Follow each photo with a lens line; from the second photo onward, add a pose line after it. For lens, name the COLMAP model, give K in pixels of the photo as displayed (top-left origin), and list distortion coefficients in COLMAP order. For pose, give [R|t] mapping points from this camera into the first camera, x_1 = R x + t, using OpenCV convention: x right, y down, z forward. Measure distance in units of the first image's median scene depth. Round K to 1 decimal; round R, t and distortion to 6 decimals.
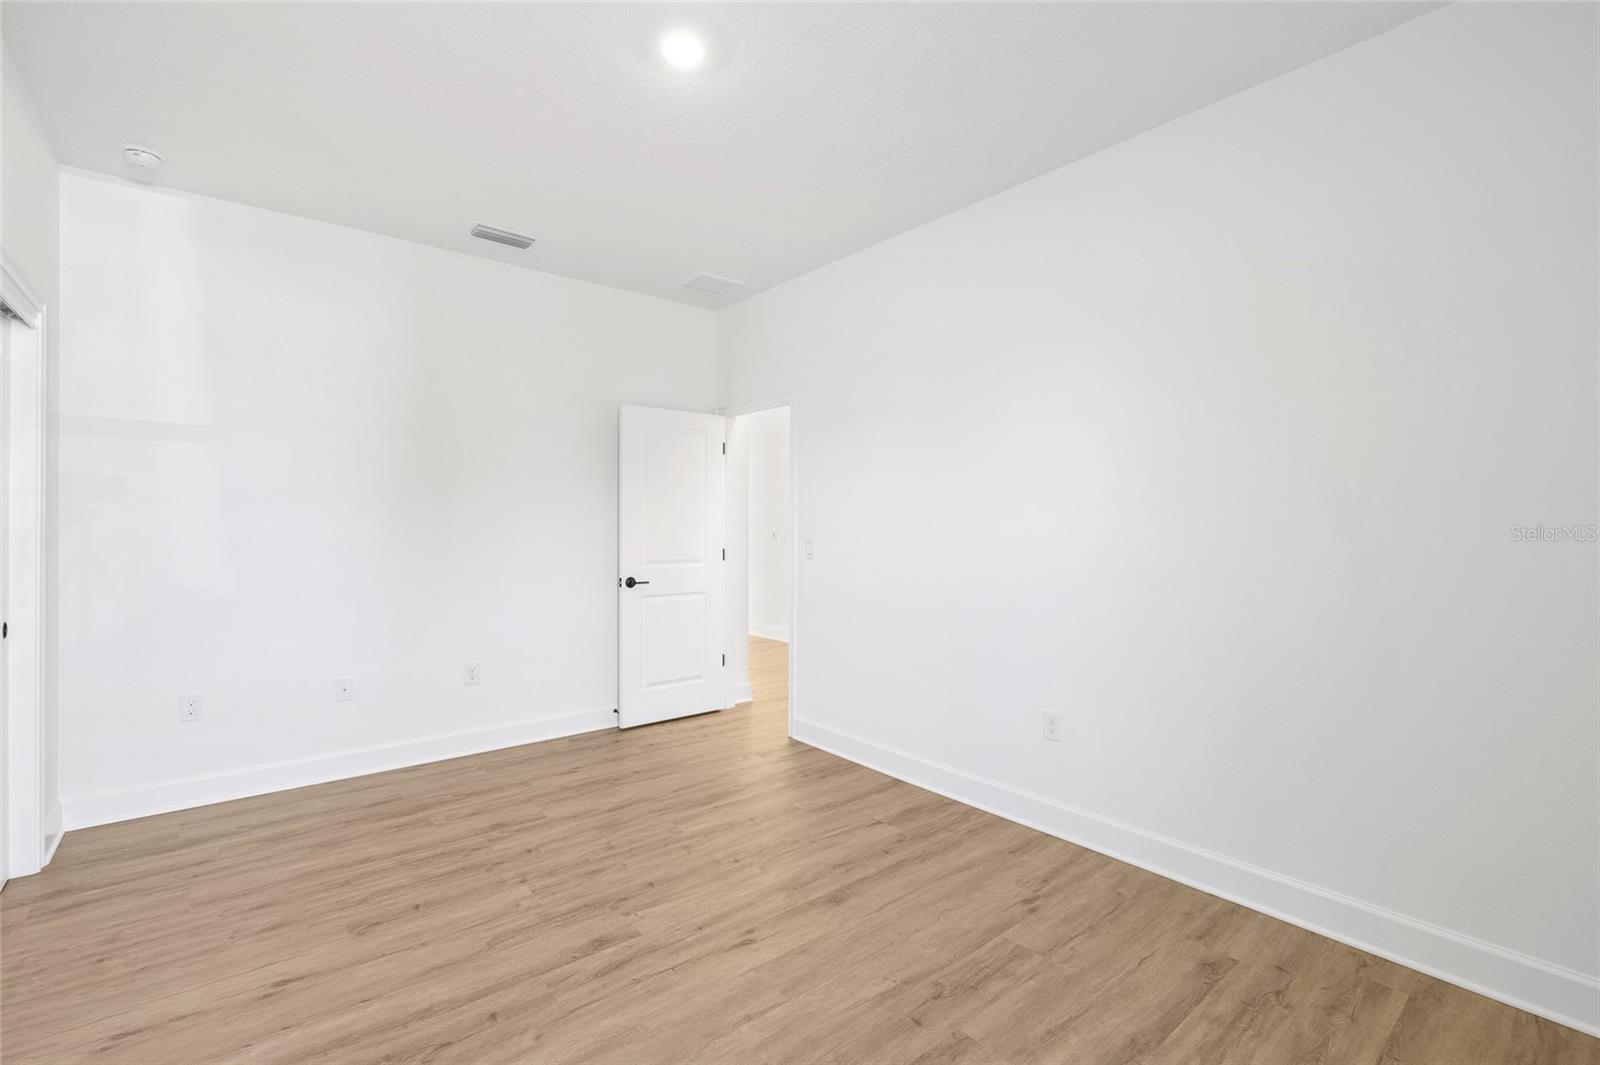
lens RADIAL K [[714.5, 0, 795.4], [0, 714.5, 517.9], [0, 0, 1]] dist [-0.002780, 0.001088]
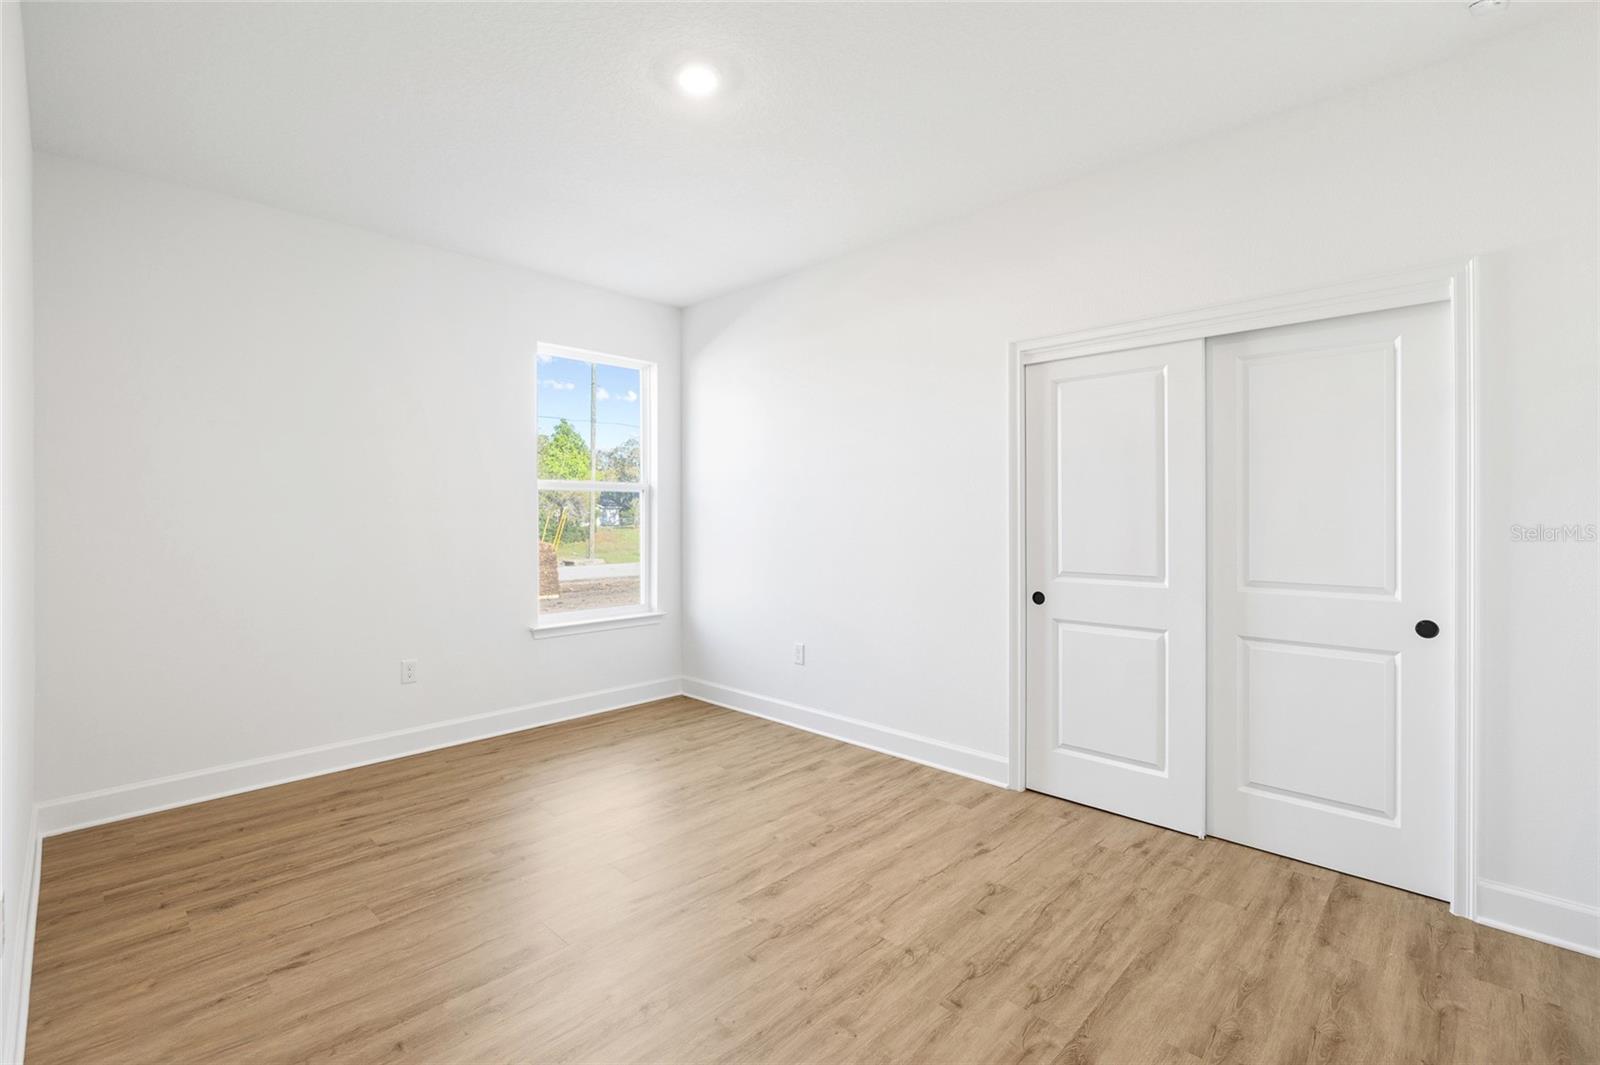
lens RADIAL K [[714.5, 0, 795.4], [0, 714.5, 517.9], [0, 0, 1]] dist [-0.002780, 0.001088]
pose [[-0.993929, 0.000246, -0.110026, -0.175379], [-0.000068, 0.999996, 0.002855, 0.006343], [0.110026, 0.002845, -0.993925, 1.973189]]
